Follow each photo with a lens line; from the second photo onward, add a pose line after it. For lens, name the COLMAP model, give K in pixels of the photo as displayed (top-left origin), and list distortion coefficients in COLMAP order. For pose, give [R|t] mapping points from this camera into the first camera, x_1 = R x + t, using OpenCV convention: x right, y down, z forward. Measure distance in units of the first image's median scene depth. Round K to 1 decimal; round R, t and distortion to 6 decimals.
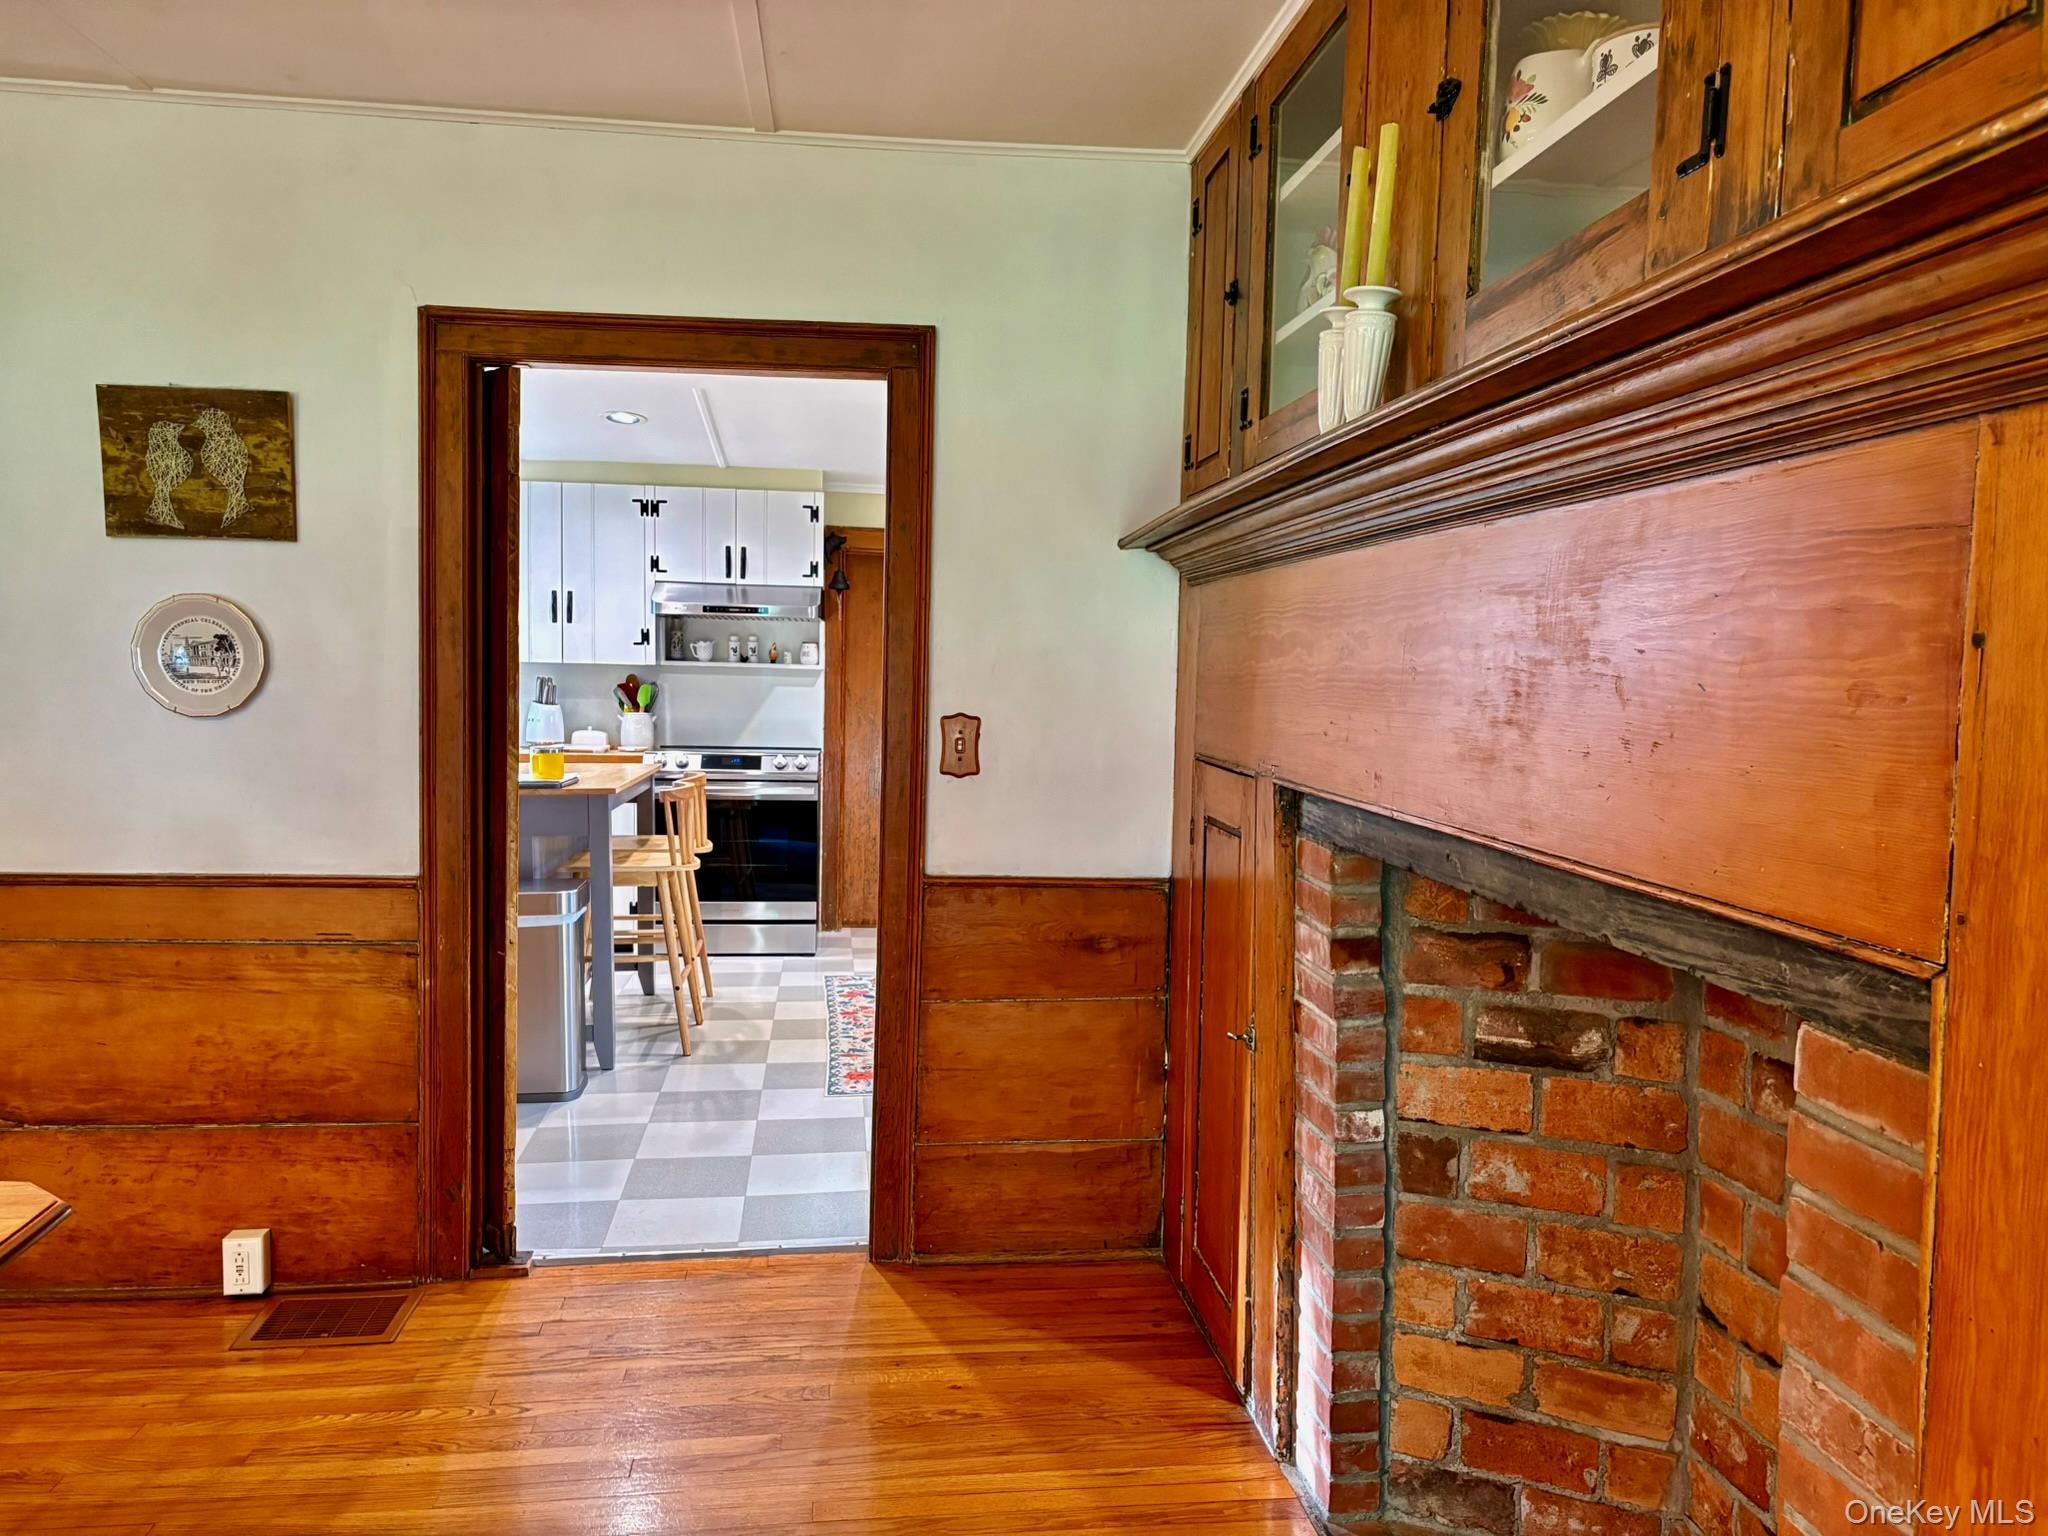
lens RADIAL K [[1555.7, 0, 1016.9], [0, 1555.7, 785.9], [0, 0, 1]] dist [0.051804, -0.061733]
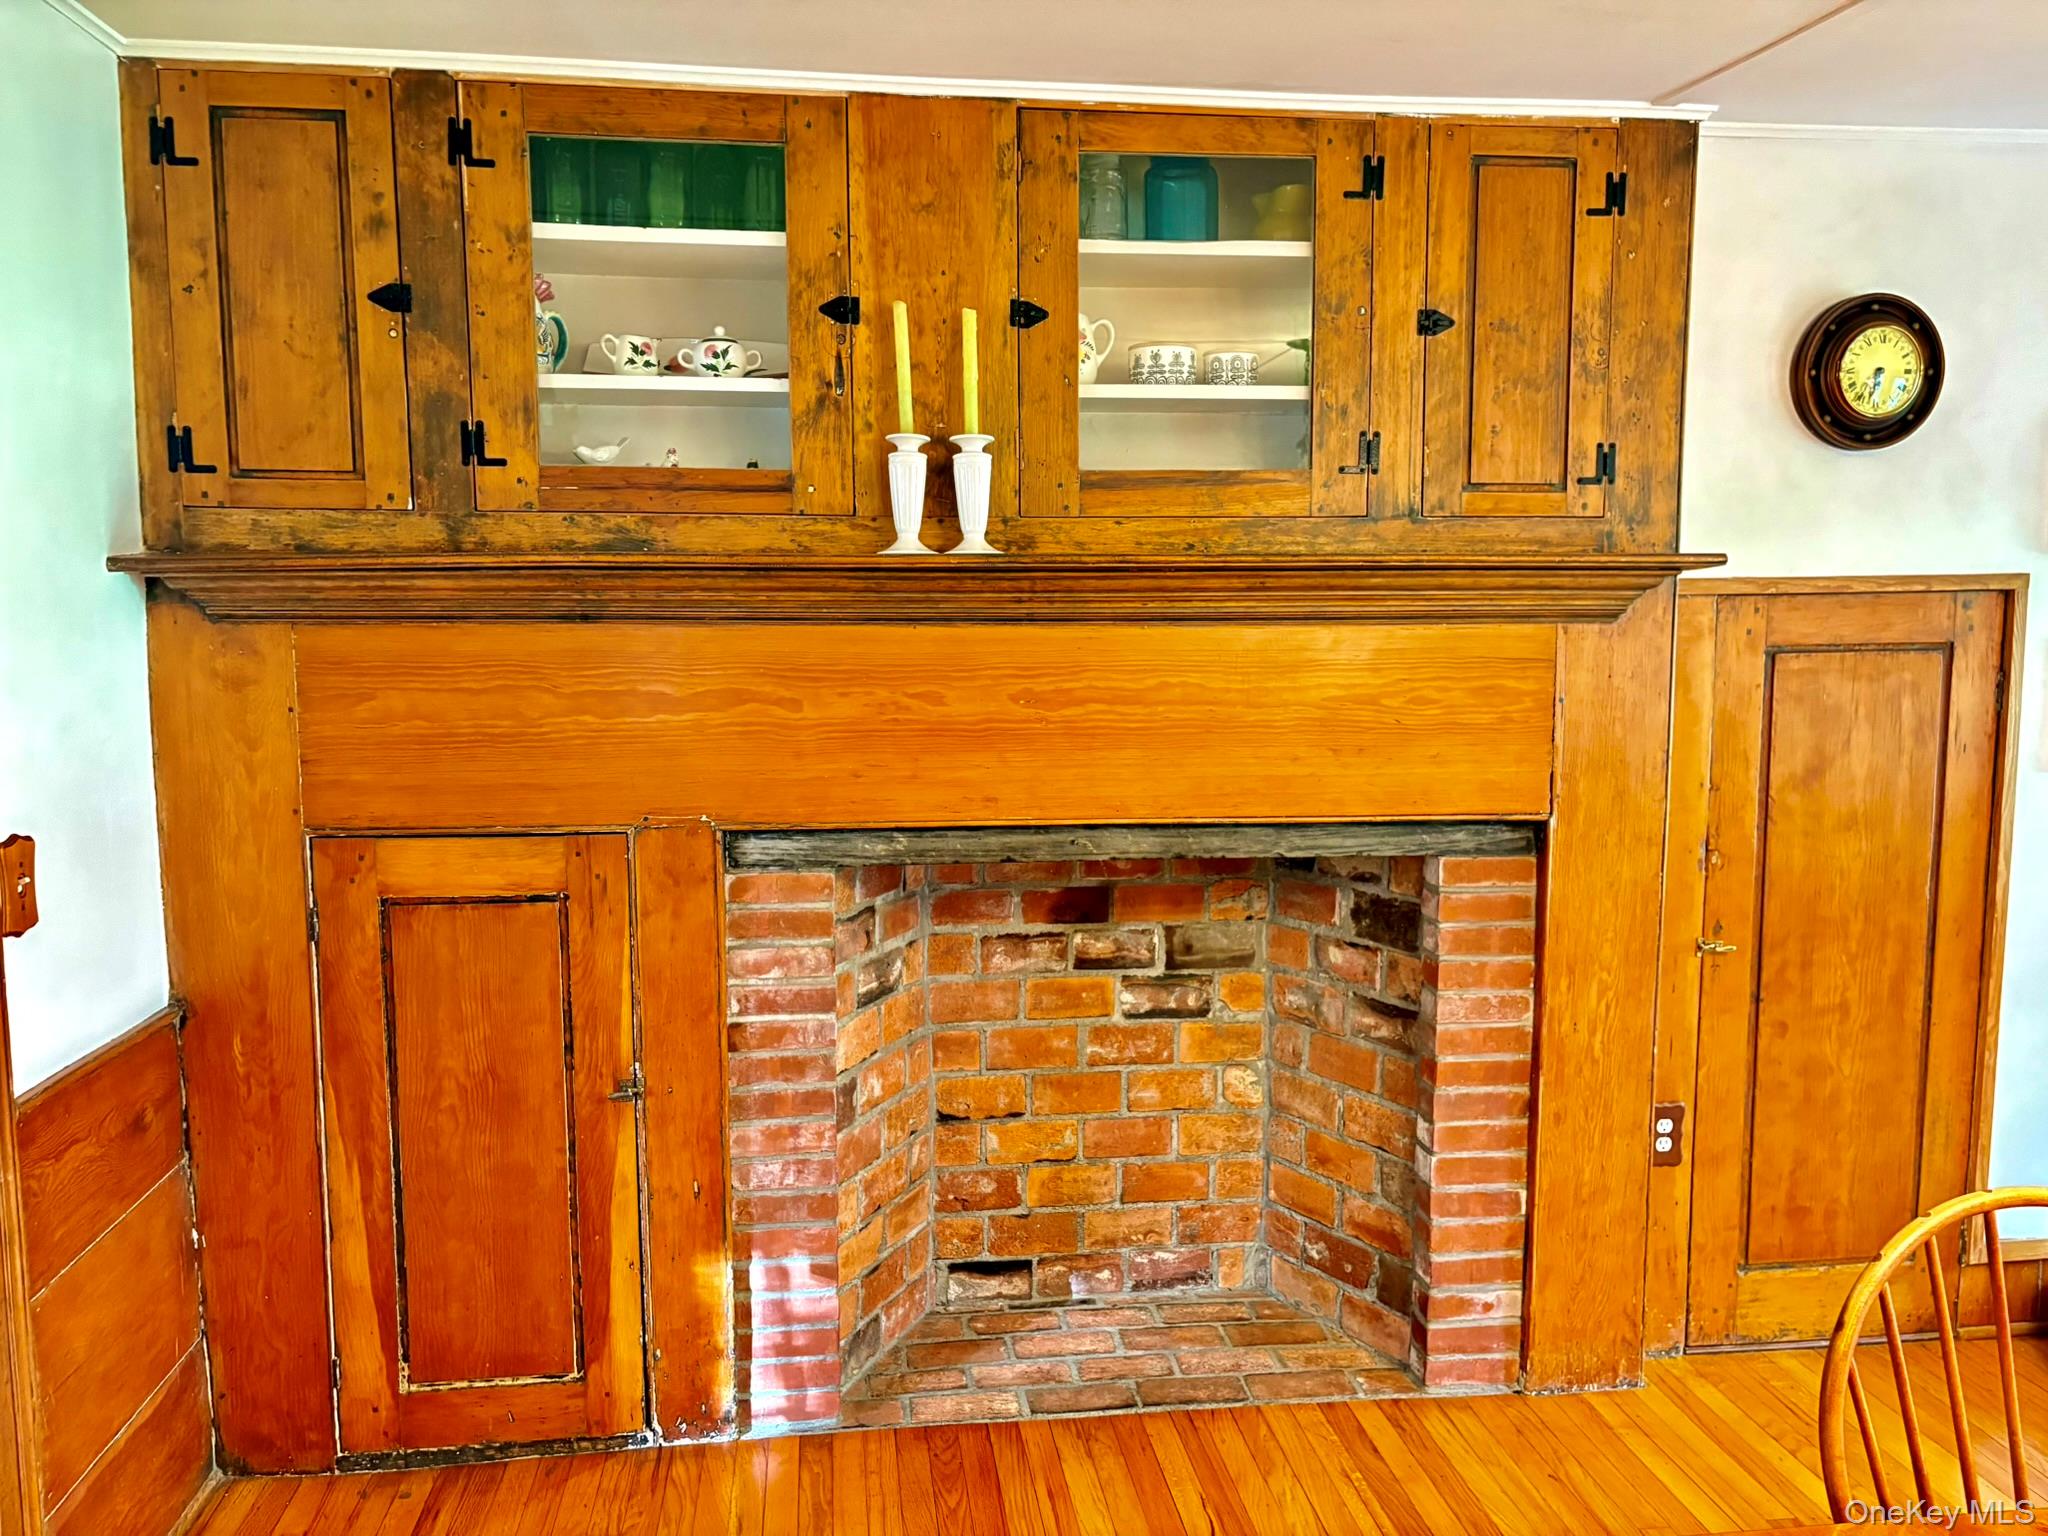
lens RADIAL K [[1555.7, 0, 1023.6], [0, 1555.7, 770.4], [0, 0, 1]] dist [0.051804, -0.061733]
pose [[-0.005913, -0.128206, 0.991730, -1.065414], [0.079364, 0.988559, 0.128269, -0.194369], [-0.996828, 0.079466, 0.004330, 0.932930]]
